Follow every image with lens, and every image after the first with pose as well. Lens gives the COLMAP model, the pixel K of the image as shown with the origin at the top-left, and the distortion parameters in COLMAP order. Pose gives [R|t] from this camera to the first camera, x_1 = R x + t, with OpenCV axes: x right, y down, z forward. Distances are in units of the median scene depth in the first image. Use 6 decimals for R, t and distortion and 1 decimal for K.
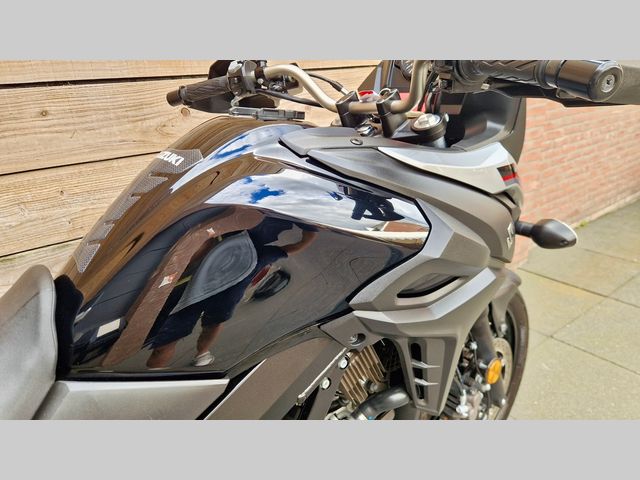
lens RADIAL K [[437.2, 0, 319.0], [0, 437.2, 236.8], [0, 0, 1]] dist [0.058764, -0.056934]
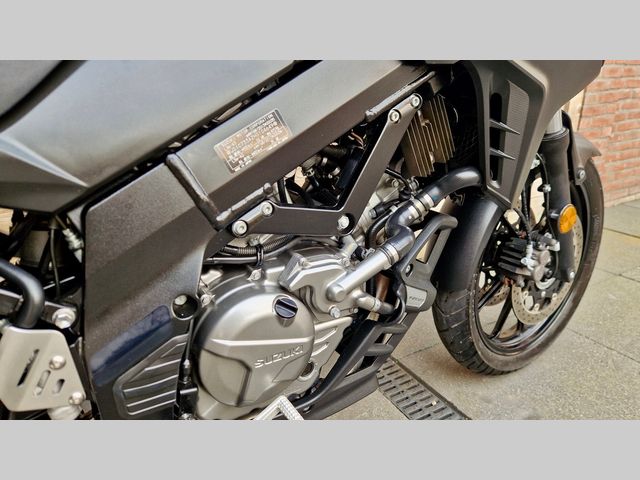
lens RADIAL K [[437.2, 0, 319.0], [0, 437.2, 236.8], [0, 0, 1]] dist [0.058764, -0.056934]
pose [[0.992430, 0.072075, -0.099438, -0.022938], [-0.072066, 0.997393, 0.003688, 0.361836], [0.099445, 0.003506, 0.995037, 0.031276]]
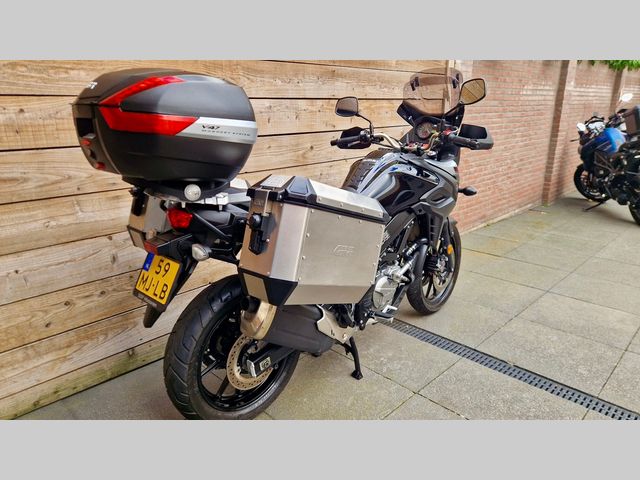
lens RADIAL K [[422.5, 0, 314.2], [0, 422.5, 235.6], [0, 0, 1]] dist [0.042101, -0.000310]
pose [[0.991220, 0.003316, 0.132179, -0.703611], [0.006487, 0.997262, -0.073666, 0.389301], [-0.132061, 0.073877, 0.988485, -1.326343]]
